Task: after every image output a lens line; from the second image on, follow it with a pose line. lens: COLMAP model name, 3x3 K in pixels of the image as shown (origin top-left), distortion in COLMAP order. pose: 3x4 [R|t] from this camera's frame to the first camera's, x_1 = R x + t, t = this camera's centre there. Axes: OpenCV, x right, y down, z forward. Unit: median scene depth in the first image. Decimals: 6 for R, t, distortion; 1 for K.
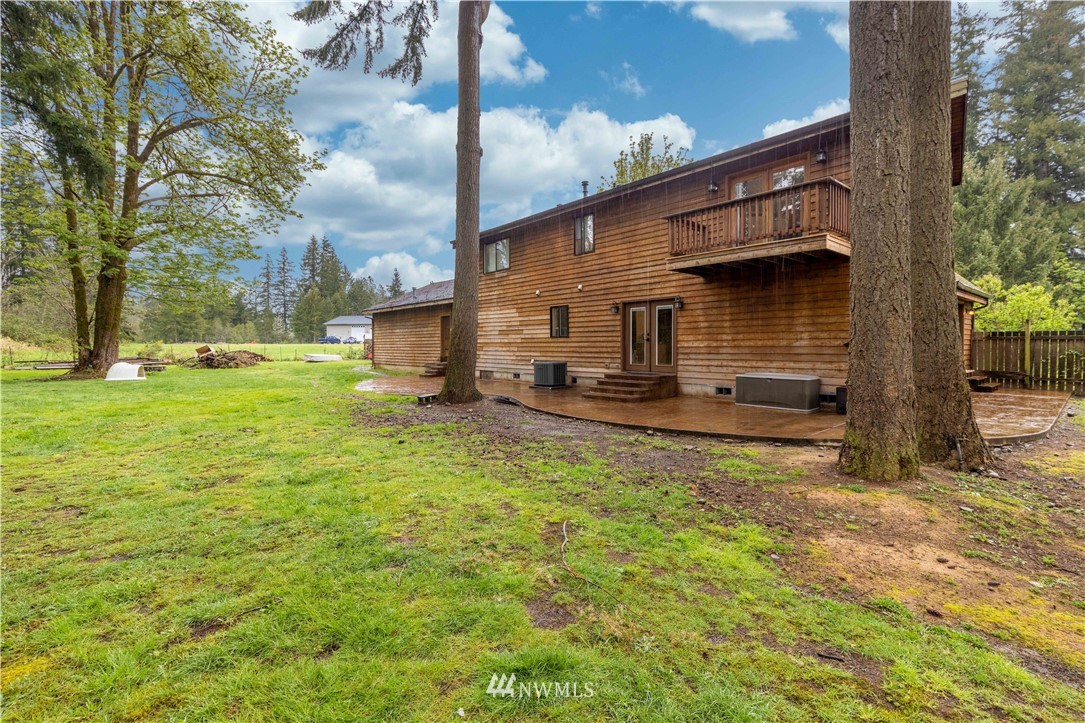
lens RADIAL K [[493.3, 0, 543.9], [0, 493.3, 355.1], [0, 0, 1]] dist [0.005761, 0.000252]
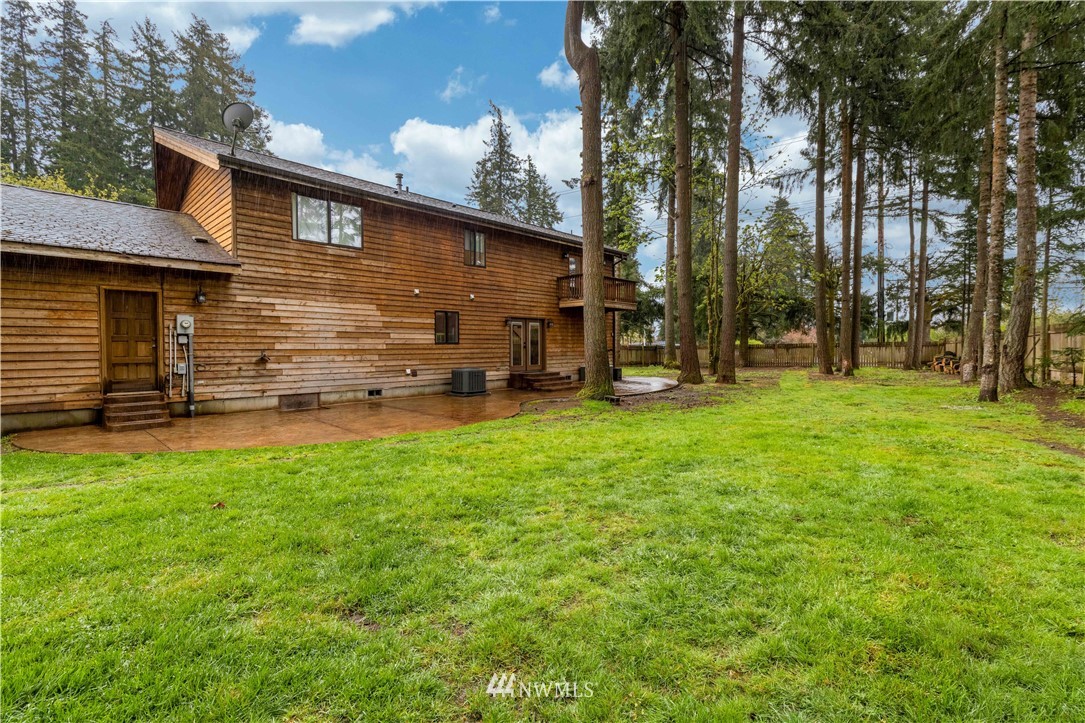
lens RADIAL K [[493.3, 0, 543.3], [0, 493.3, 361.7], [0, 0, 1]] dist [0.005761, 0.000252]
pose [[-0.110856, -0.025419, 0.993511, -0.917773], [0.025192, 0.999280, 0.028377, -0.022804], [-0.993517, 0.028175, -0.110136, 0.893230]]
